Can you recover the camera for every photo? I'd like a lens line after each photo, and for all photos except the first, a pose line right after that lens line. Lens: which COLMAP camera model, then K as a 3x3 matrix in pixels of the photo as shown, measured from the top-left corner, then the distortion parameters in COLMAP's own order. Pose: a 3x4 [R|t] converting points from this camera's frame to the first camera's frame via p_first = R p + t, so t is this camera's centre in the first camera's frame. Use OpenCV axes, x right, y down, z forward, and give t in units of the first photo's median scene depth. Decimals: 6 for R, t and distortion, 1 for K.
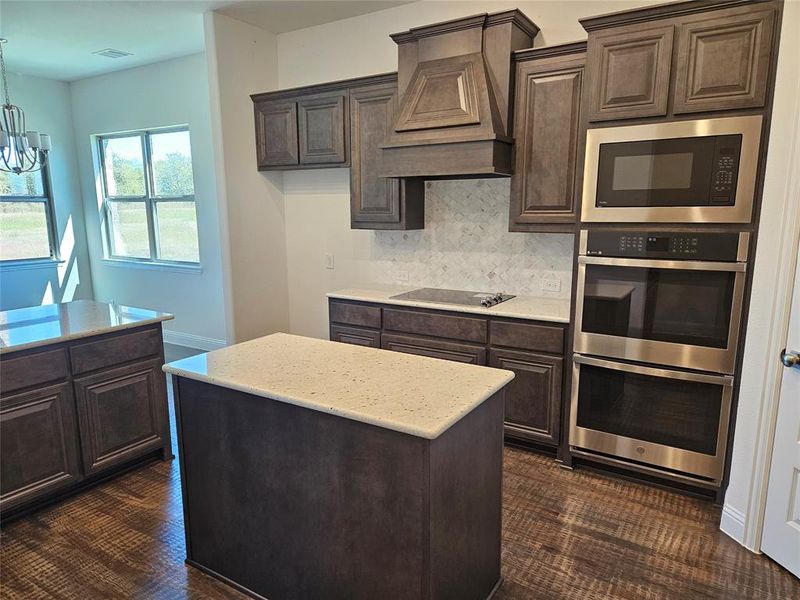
lens RADIAL K [[530.8, 0, 396.8], [0, 530.8, 302.0], [0, 0, 1]] dist [0.066859, -0.044677]
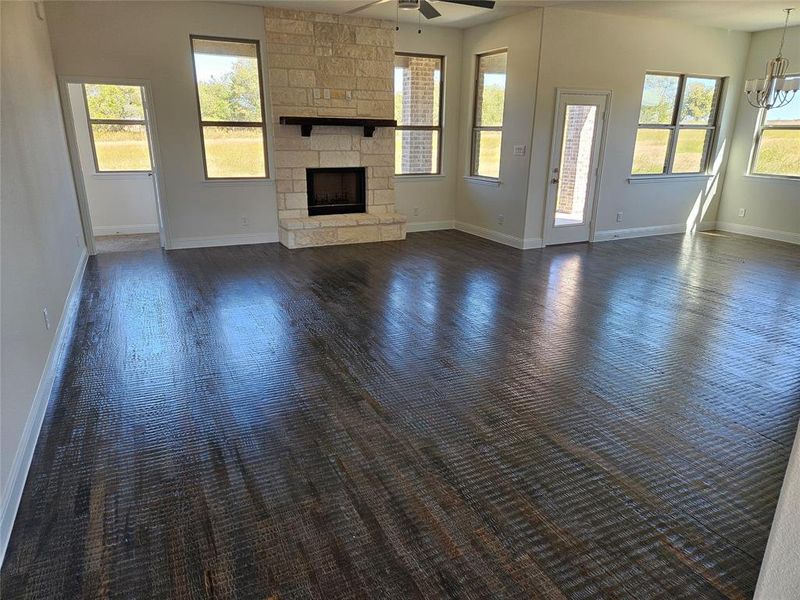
lens RADIAL K [[530.8, 0, 406.1], [0, 530.8, 304.8], [0, 0, 1]] dist [0.066859, -0.044677]
pose [[0.857679, 0.174078, -0.483822, -0.861416], [-0.106035, 0.980603, 0.164849, 0.149102], [0.503133, -0.090086, 0.859501, -0.850957]]
